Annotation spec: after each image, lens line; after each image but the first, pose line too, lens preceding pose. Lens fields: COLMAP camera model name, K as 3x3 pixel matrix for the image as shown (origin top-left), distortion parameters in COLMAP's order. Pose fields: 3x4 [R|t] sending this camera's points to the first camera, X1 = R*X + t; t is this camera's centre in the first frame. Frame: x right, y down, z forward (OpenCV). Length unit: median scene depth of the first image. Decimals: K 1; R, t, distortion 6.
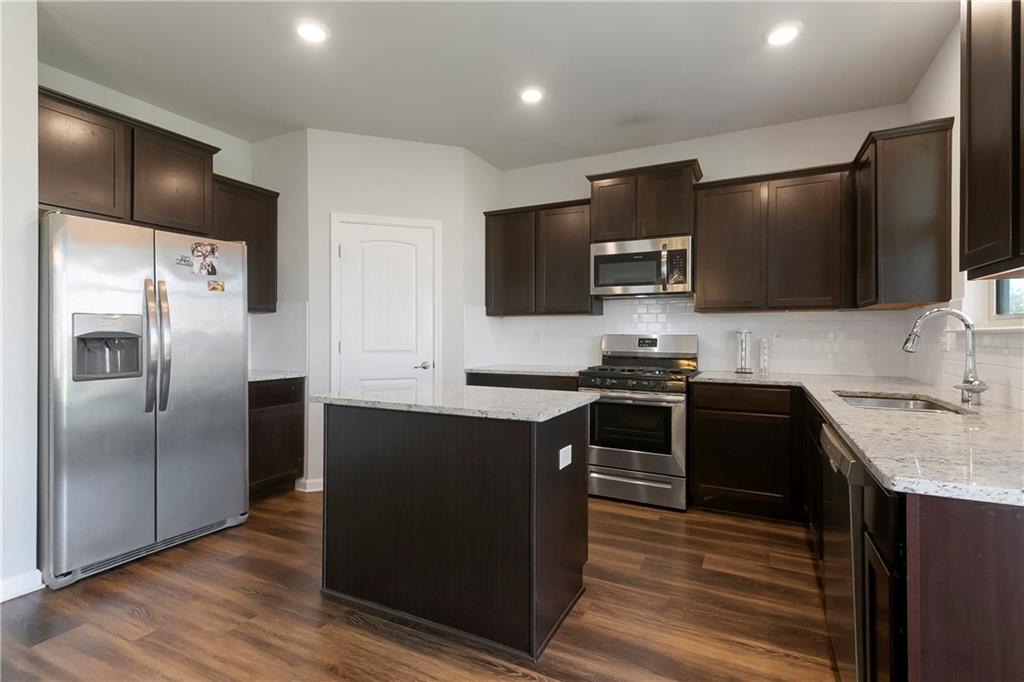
lens RADIAL K [[491.6, 0, 505.5], [0, 491.6, 337.1], [0, 0, 1]] dist [0.020233, -0.001983]
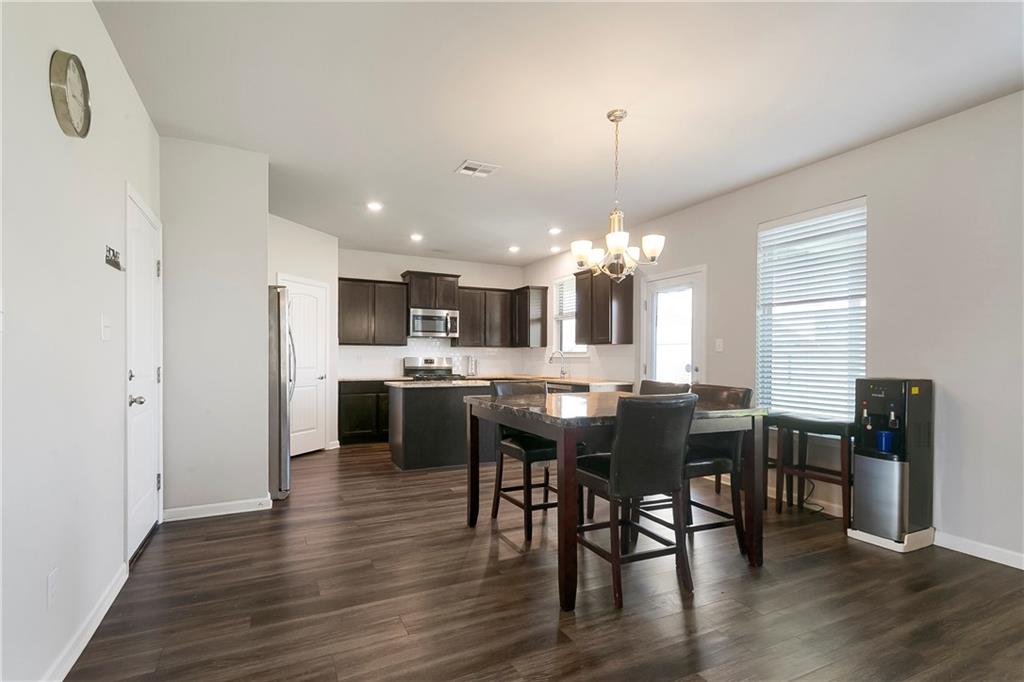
lens RADIAL K [[491.6, 0, 528.7], [0, 491.6, 357.5], [0, 0, 1]] dist [0.020233, -0.001983]
pose [[0.584211, 0.002751, 0.811597, -1.086521], [-0.000113, 0.999995, -0.003308, 0.001181], [-0.811602, 0.001841, 0.584208, -0.443451]]
